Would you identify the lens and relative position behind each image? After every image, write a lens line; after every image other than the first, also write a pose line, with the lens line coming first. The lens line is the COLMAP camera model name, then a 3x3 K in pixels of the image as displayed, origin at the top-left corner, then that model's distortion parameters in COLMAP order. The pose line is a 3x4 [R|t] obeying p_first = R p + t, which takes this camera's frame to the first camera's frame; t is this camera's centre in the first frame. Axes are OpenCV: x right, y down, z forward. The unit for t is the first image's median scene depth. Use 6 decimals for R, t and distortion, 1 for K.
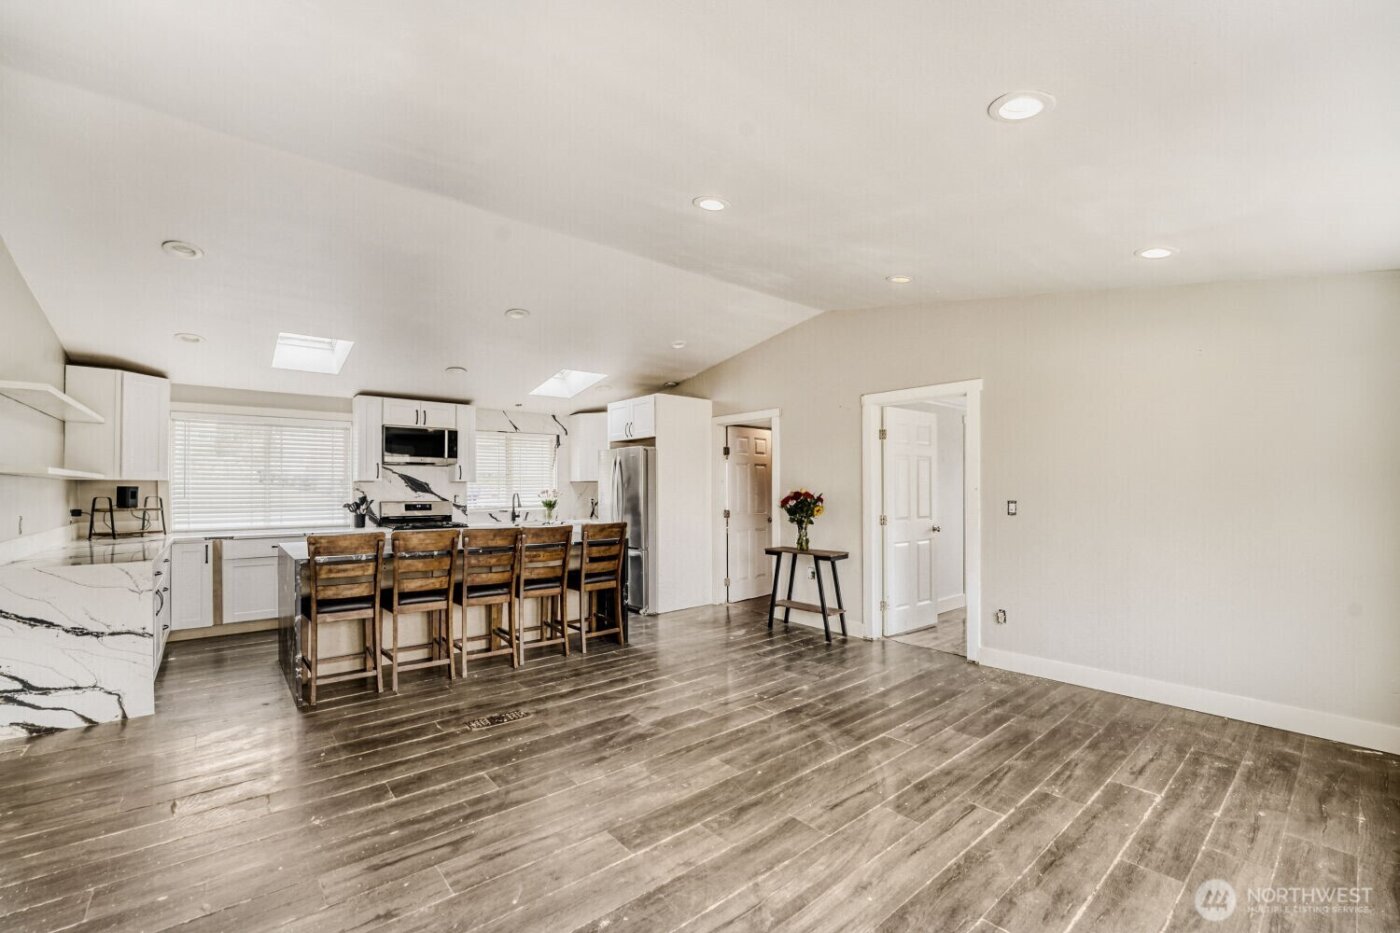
lens RADIAL K [[579.7, 0, 701.1], [0, 579.7, 476.4], [0, 0, 1]] dist [-0.032698, -0.000276]
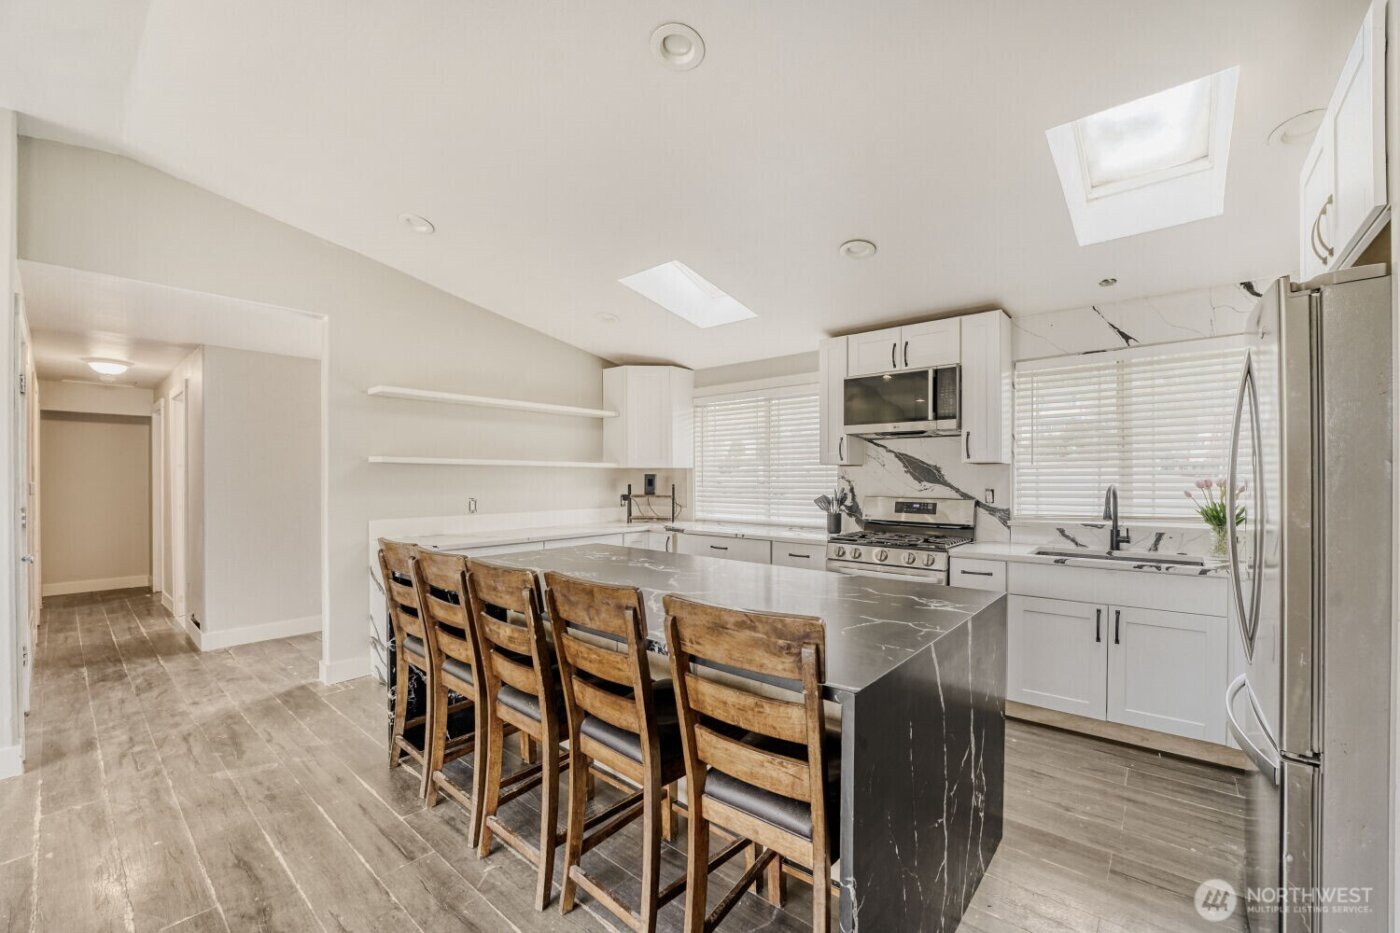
lens RADIAL K [[579.7, 0, 701.1], [0, 579.7, 476.4], [0, 0, 1]] dist [-0.032698, -0.000276]
pose [[0.158544, -0.003636, -0.987345, 0.059920], [0.016520, 0.999863, -0.001030, 0.019128], [0.987214, -0.016148, 0.158582, 0.718966]]
